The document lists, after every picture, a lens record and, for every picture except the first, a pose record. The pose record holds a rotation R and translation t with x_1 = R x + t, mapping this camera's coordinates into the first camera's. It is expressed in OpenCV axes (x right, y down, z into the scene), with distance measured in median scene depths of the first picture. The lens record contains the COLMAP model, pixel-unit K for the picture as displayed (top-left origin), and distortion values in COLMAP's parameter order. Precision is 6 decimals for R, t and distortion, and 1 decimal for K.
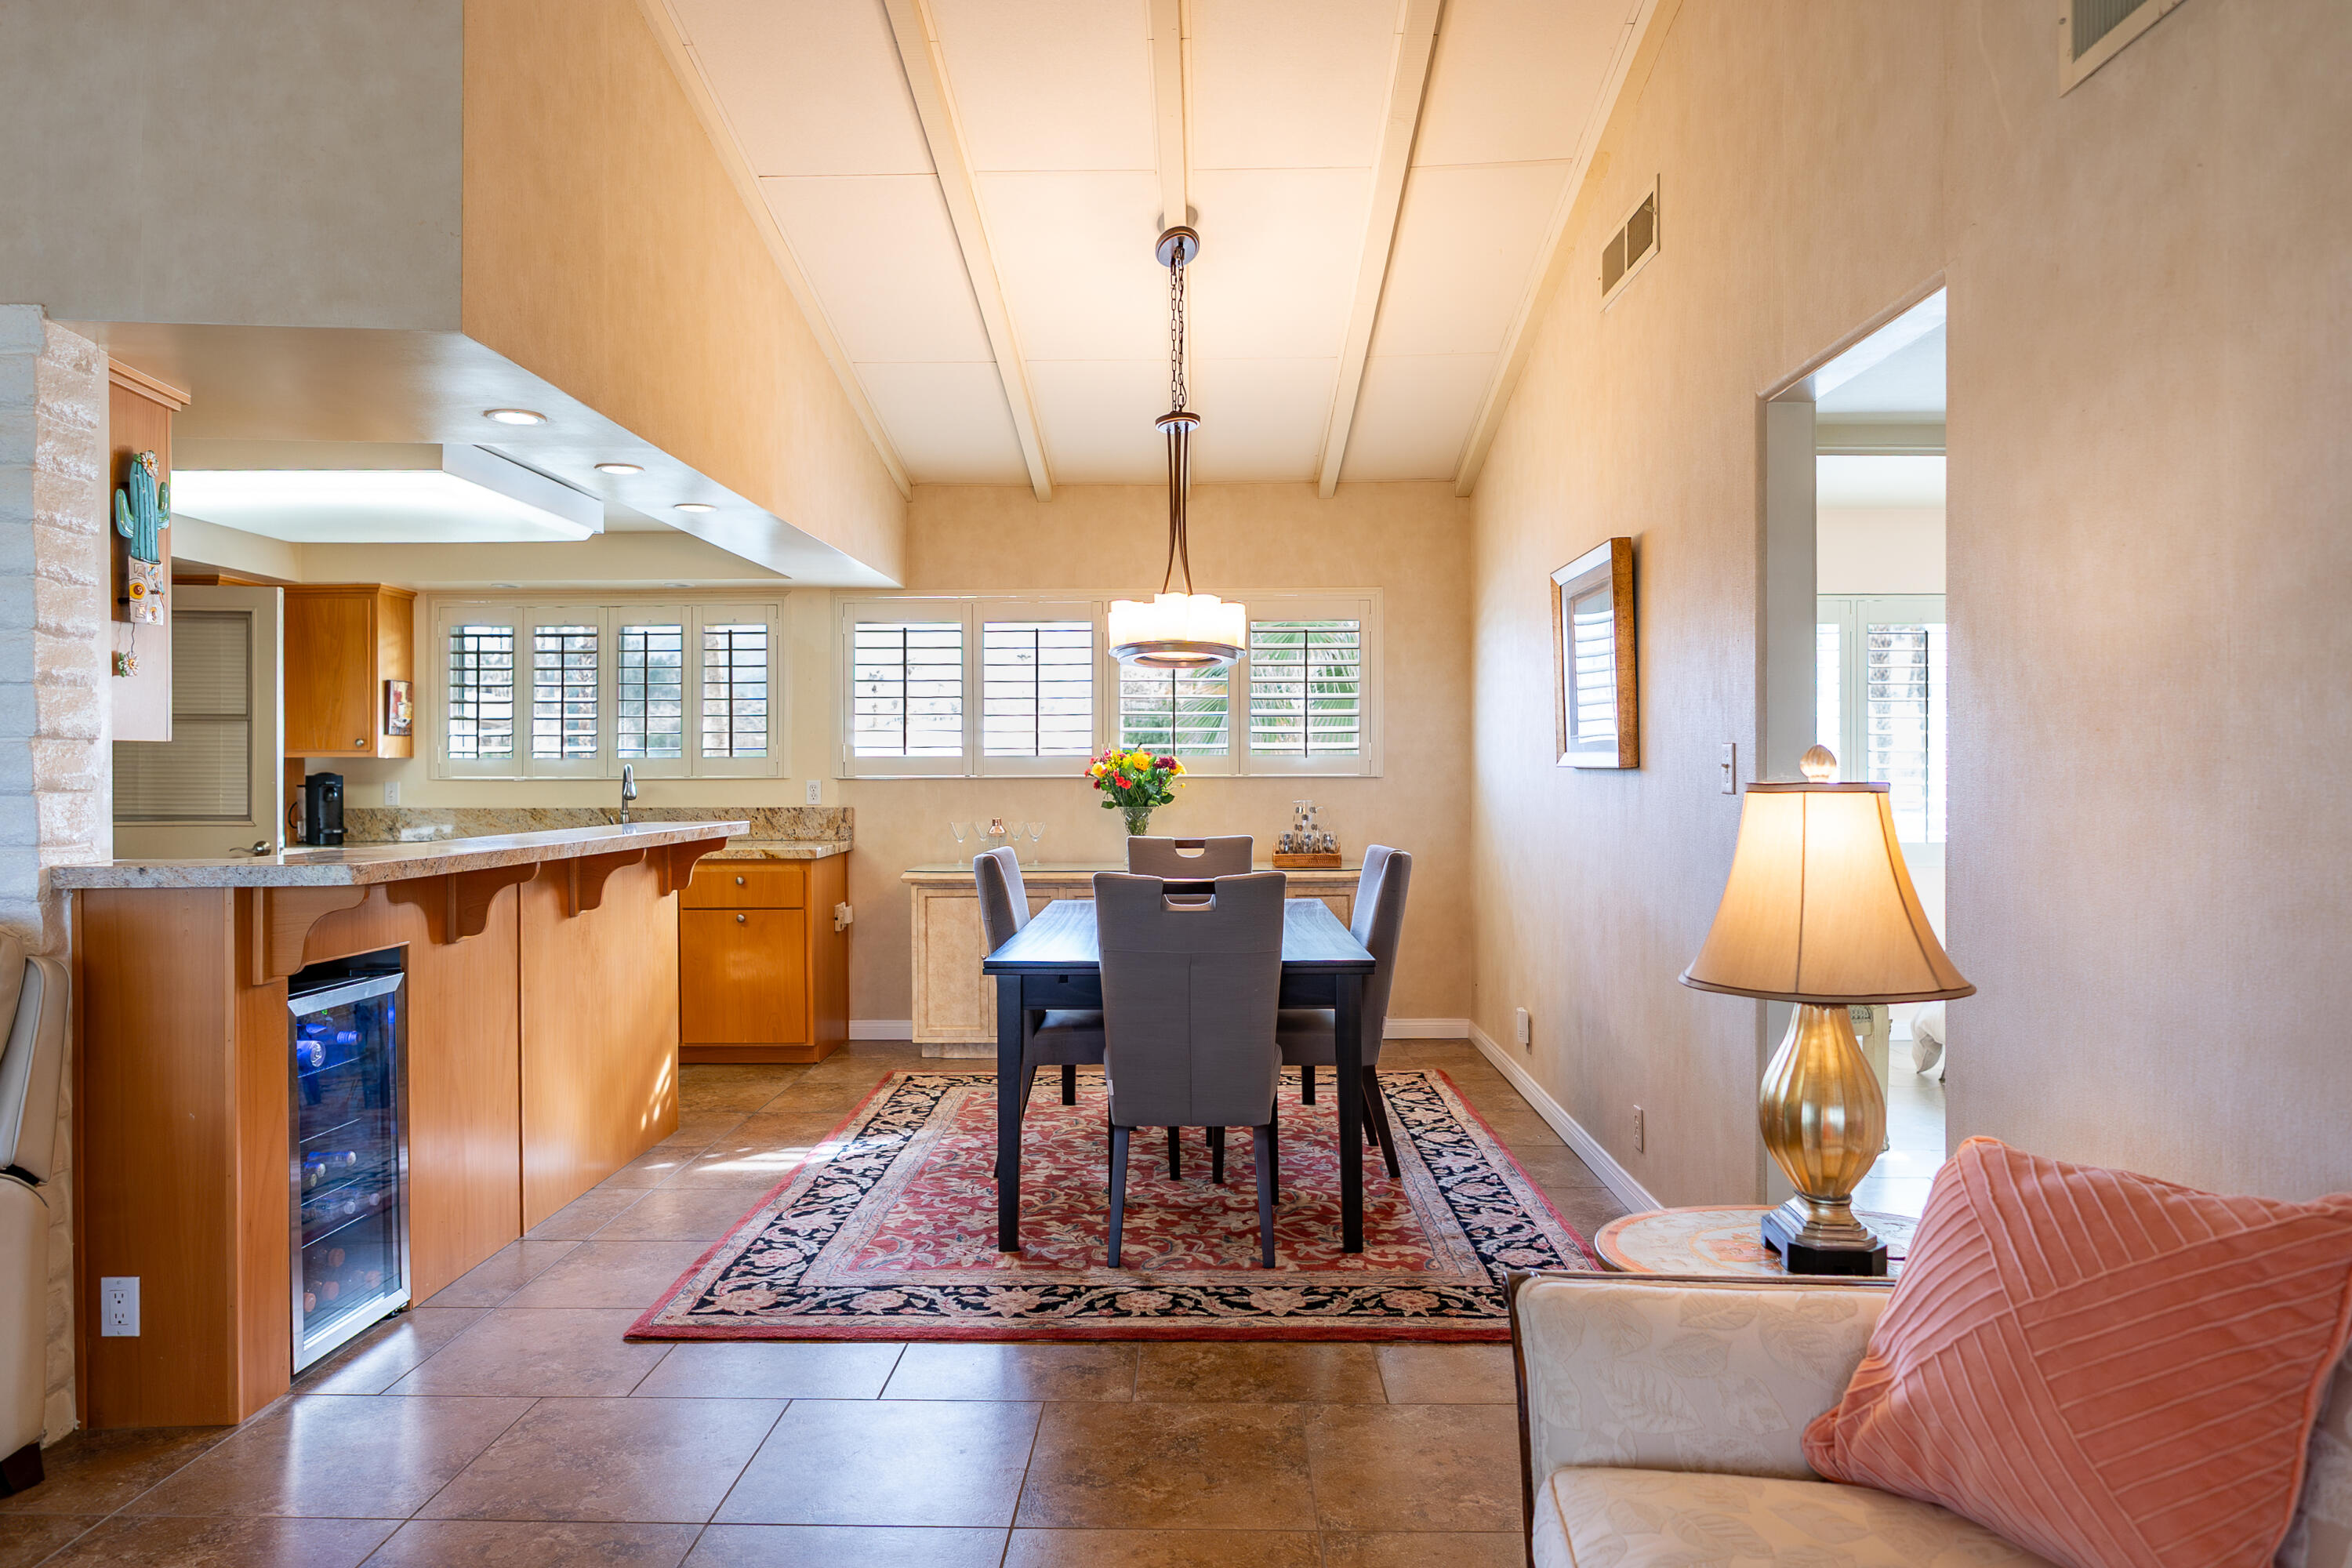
lens RADIAL K [[1497.3, 0, 1167.6], [0, 1497.3, 785.2], [0, 0, 1]] dist [-0.002984, -0.002982]
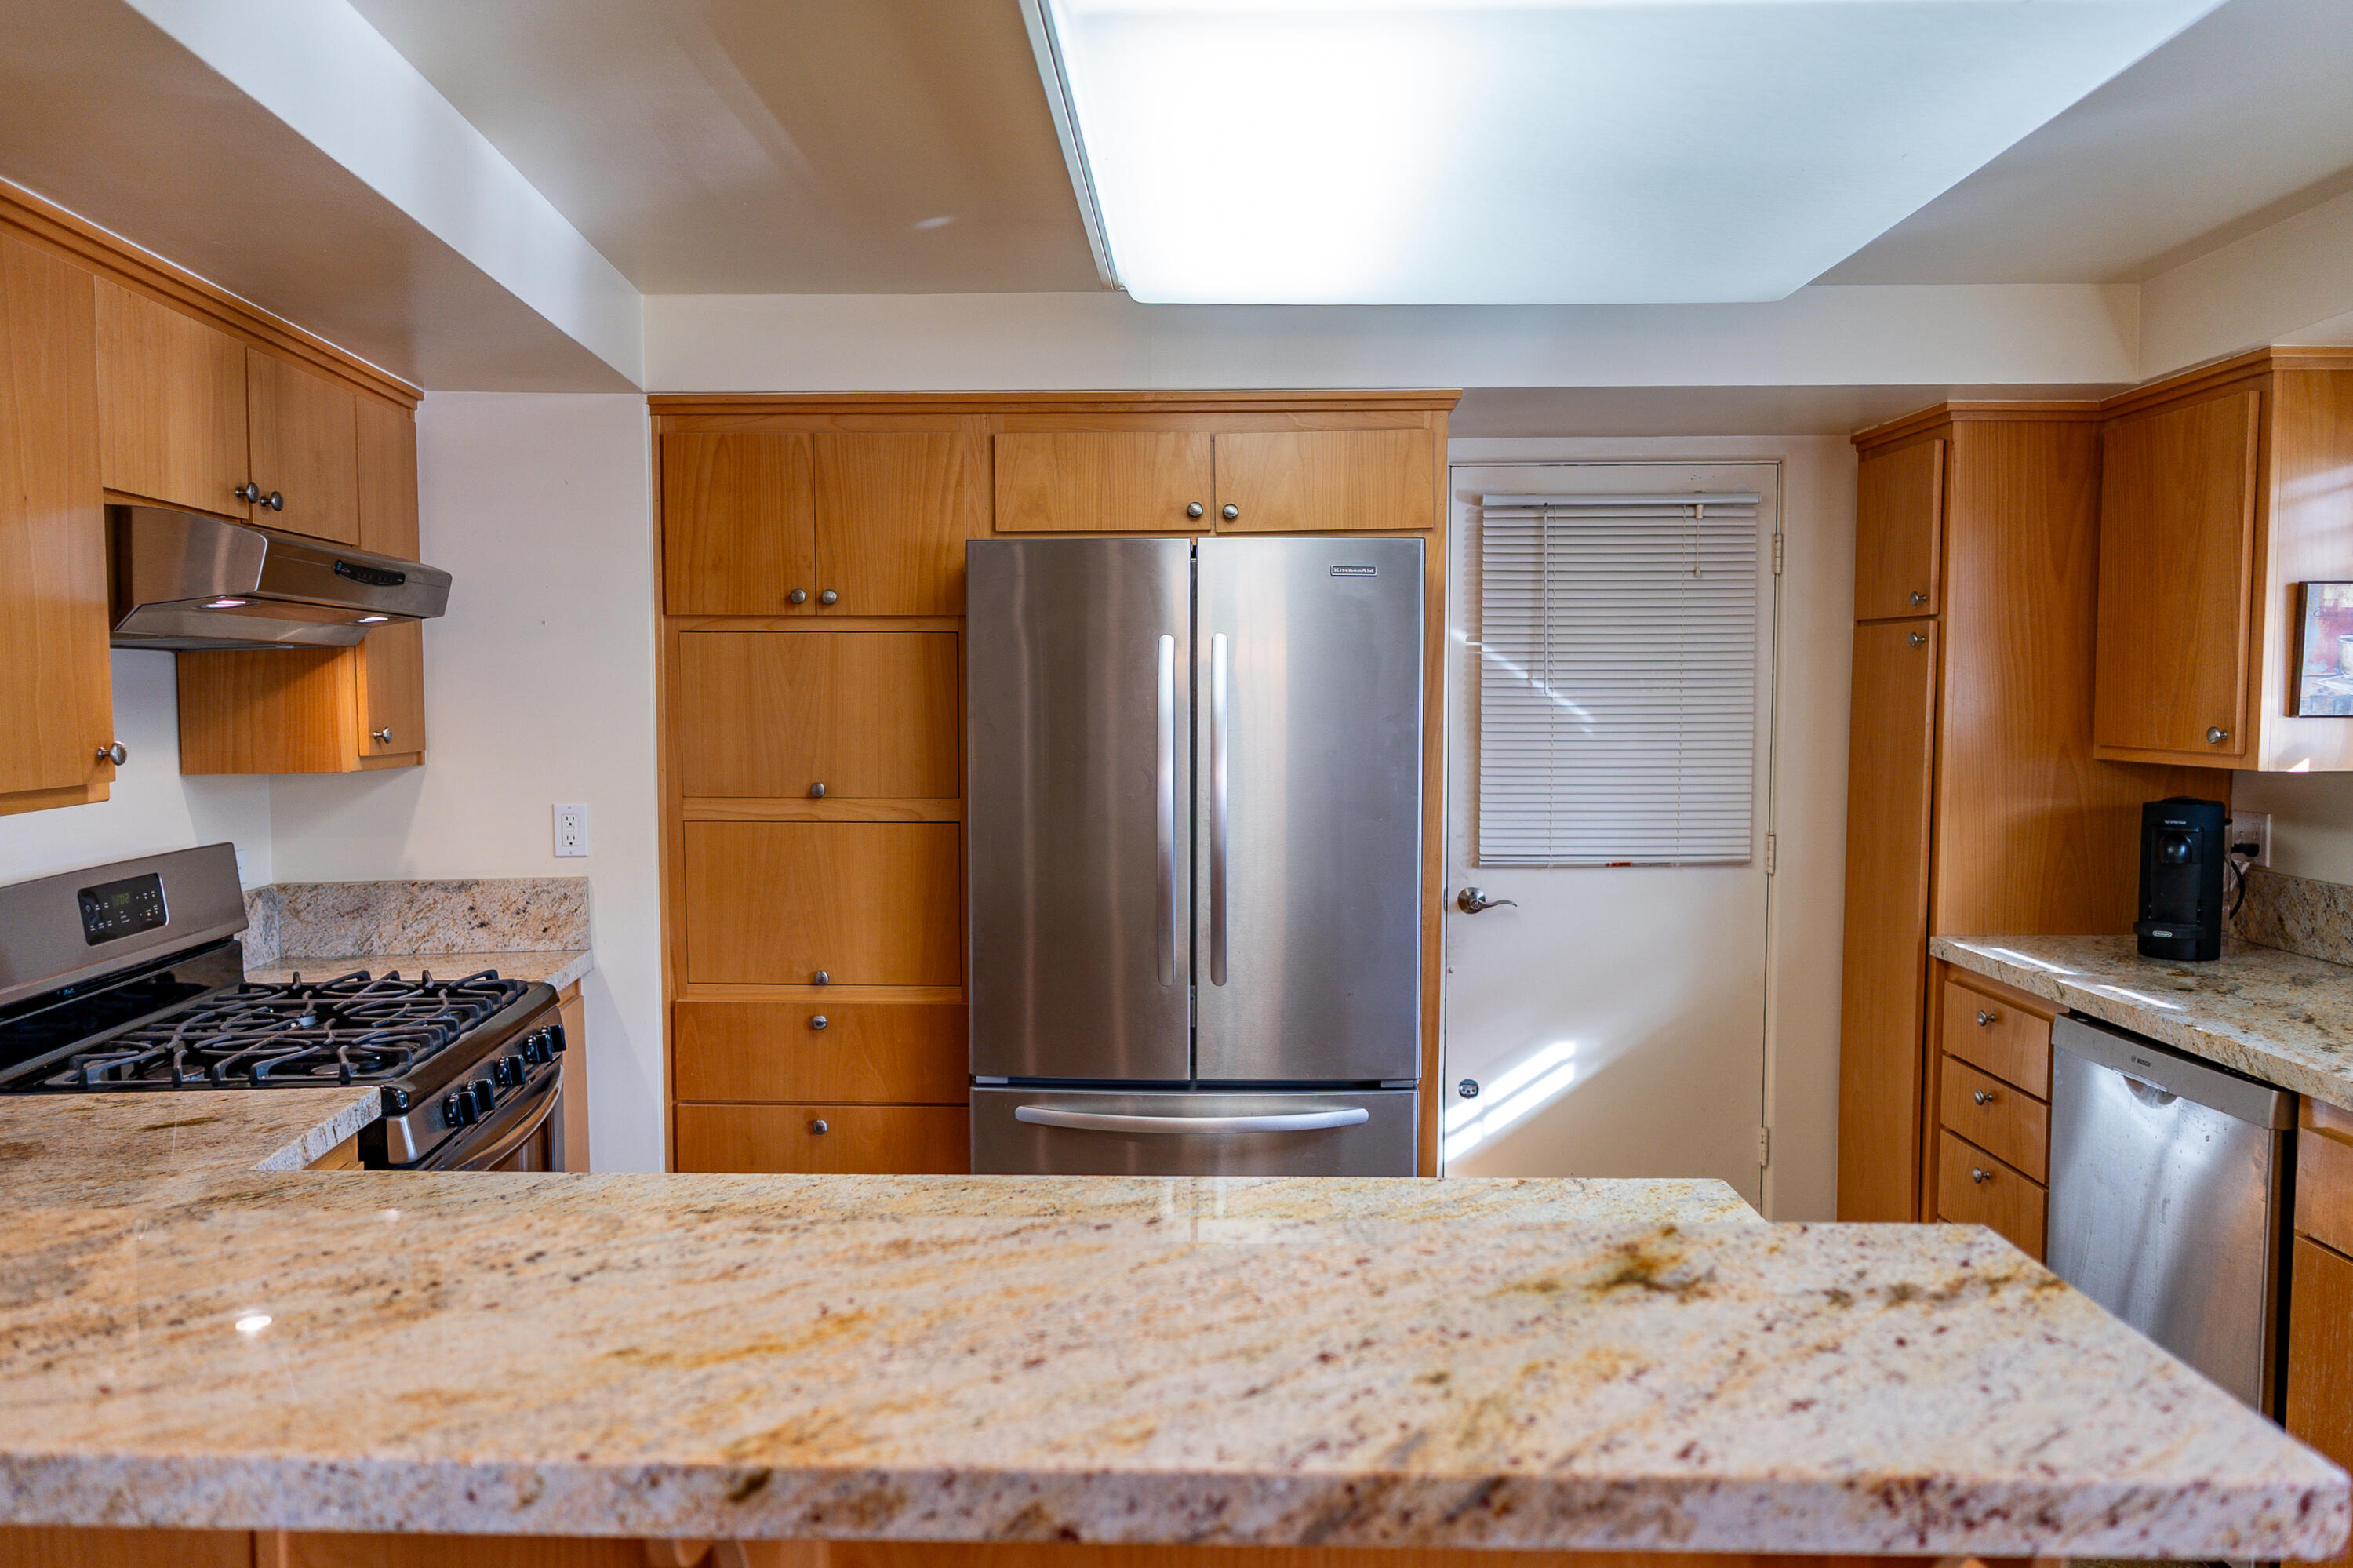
lens RADIAL K [[1475.1, 0, 1176.5], [0, 1475.1, 784.0], [0, 0, 1]] dist [-0.007621, -0.003877]
pose [[-0.002468, 0.062081, -0.998068, -0.182878], [-0.008459, 0.998034, 0.062100, -0.057402], [0.999961, 0.008596, -0.001938, 1.062286]]
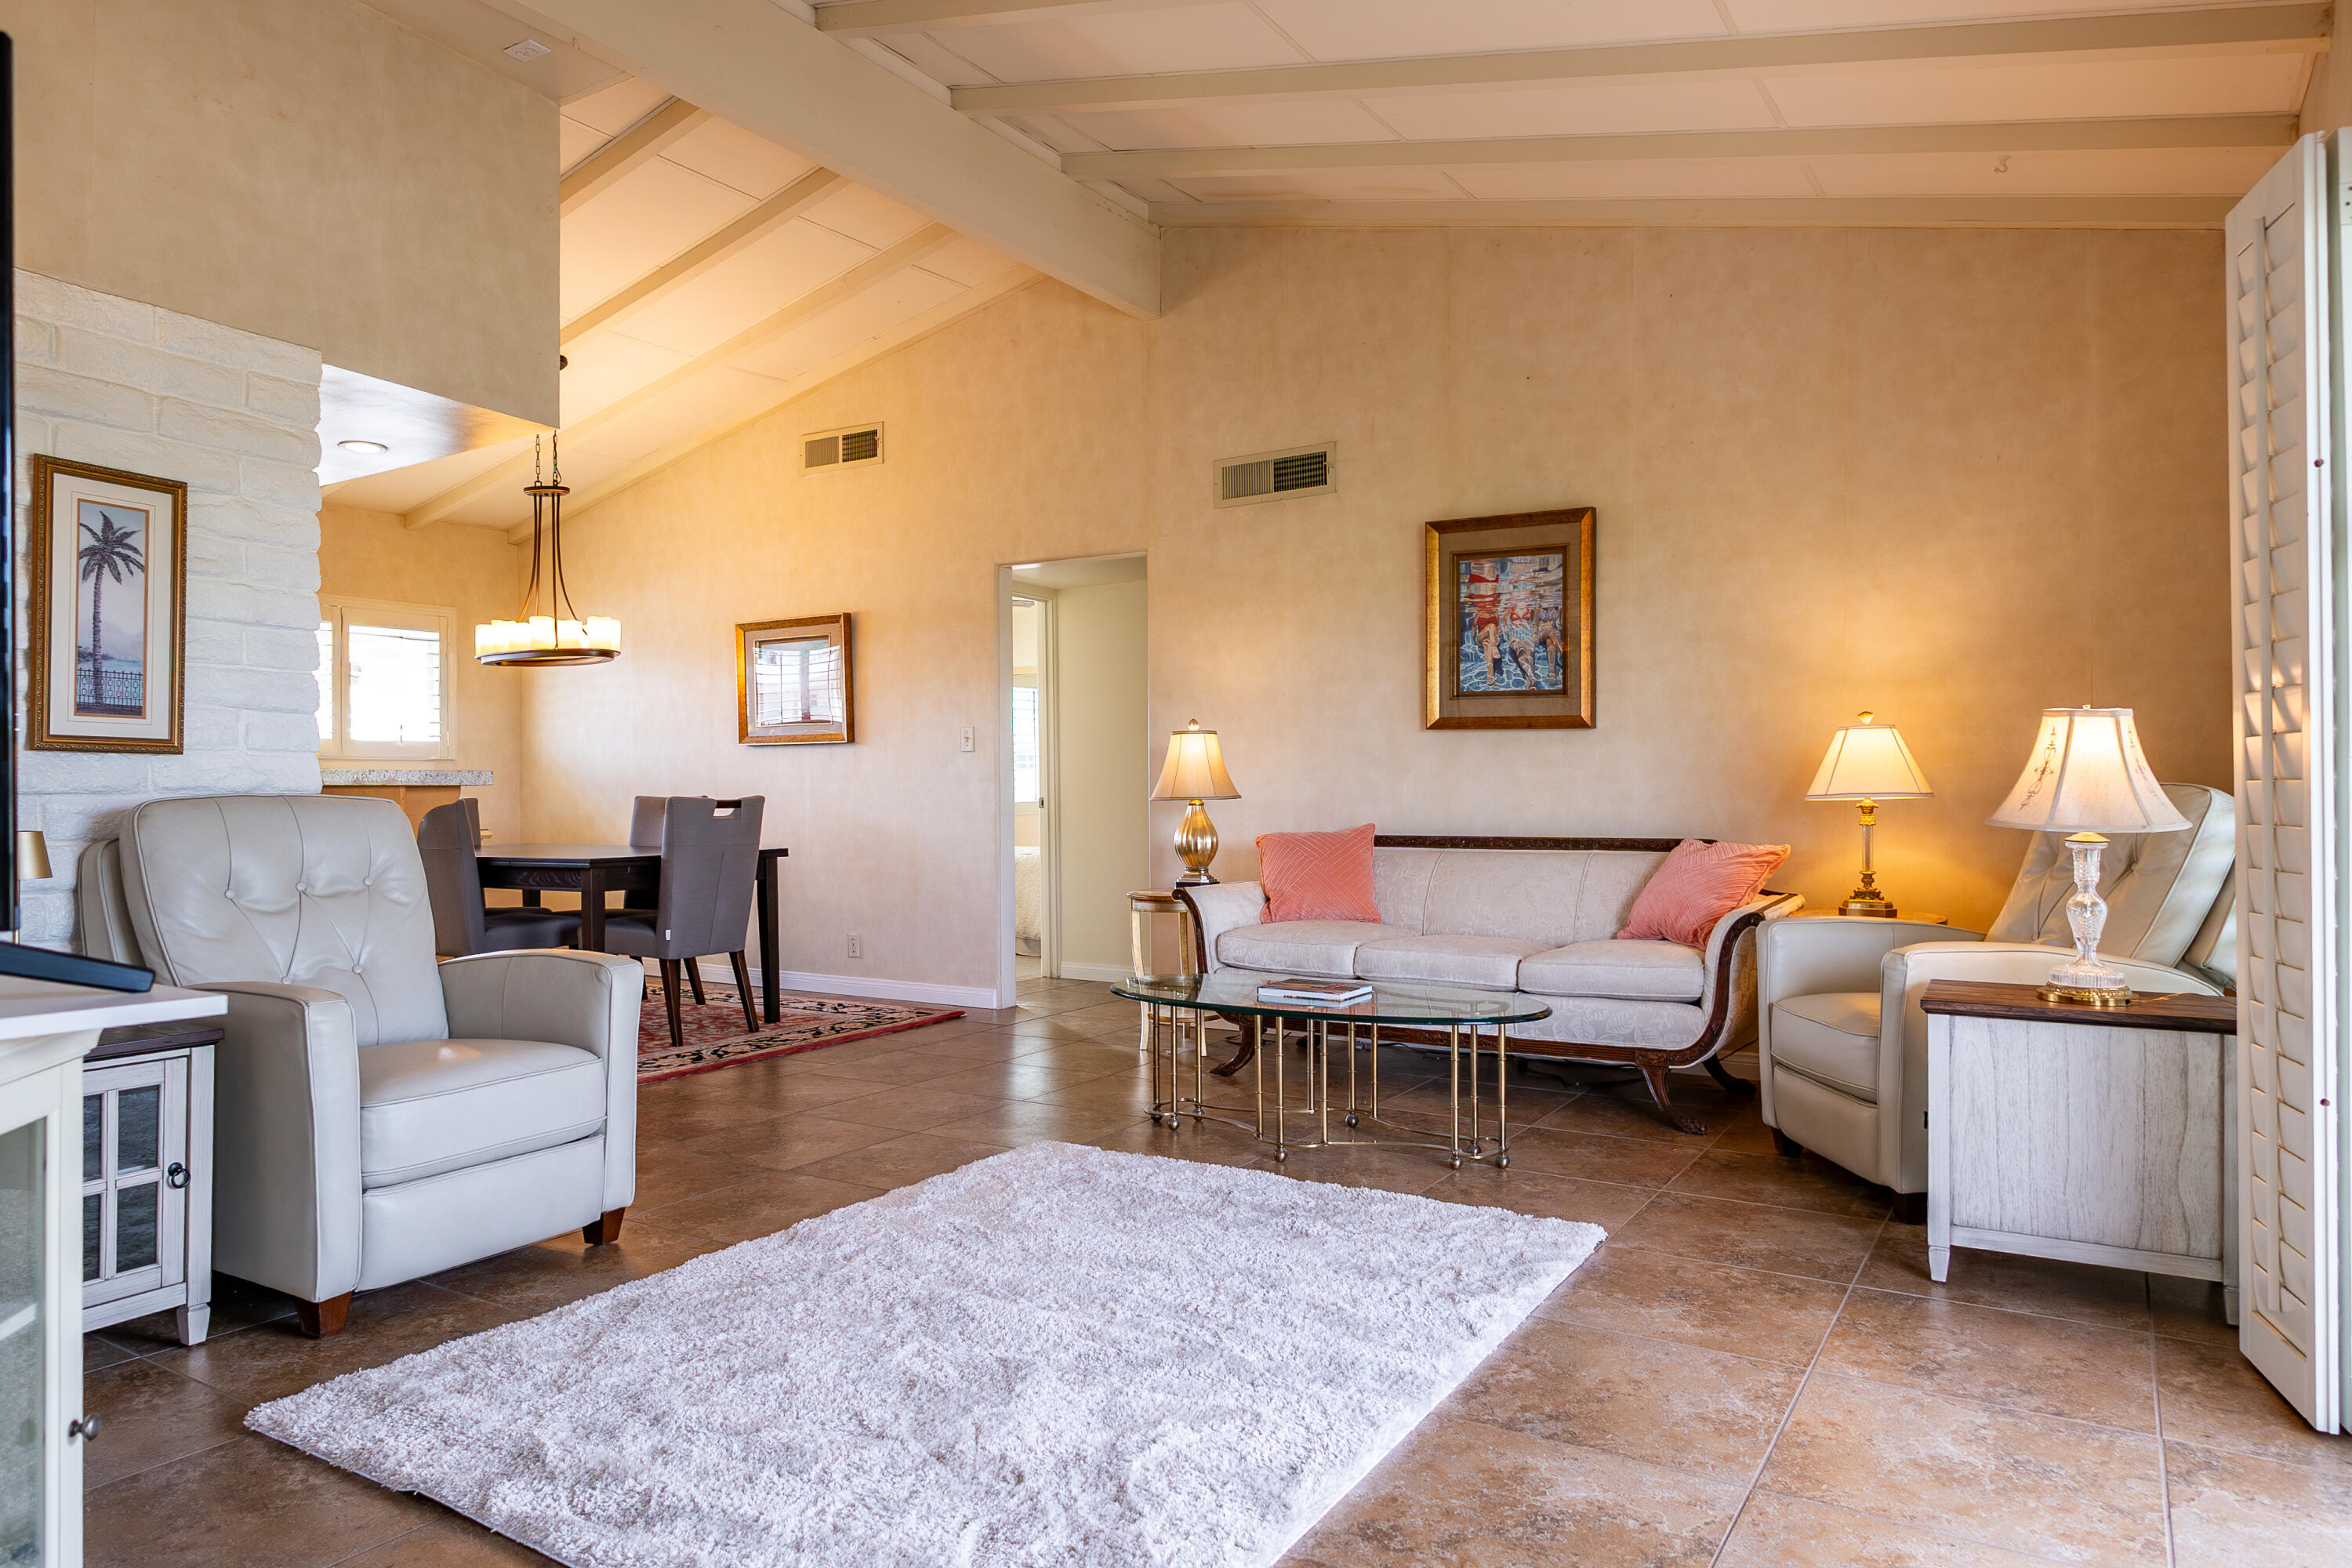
lens RADIAL K [[1461.3, 0, 1176.0], [0, 1461.3, 784.0], [0, 0, 1]] dist [-0.008603, -0.002017]
pose [[0.509906, 0.002401, 0.860226, -0.925625], [0.013753, 0.999846, -0.010944, 0.058674], [-0.860120, 0.017411, 0.509795, -0.205347]]
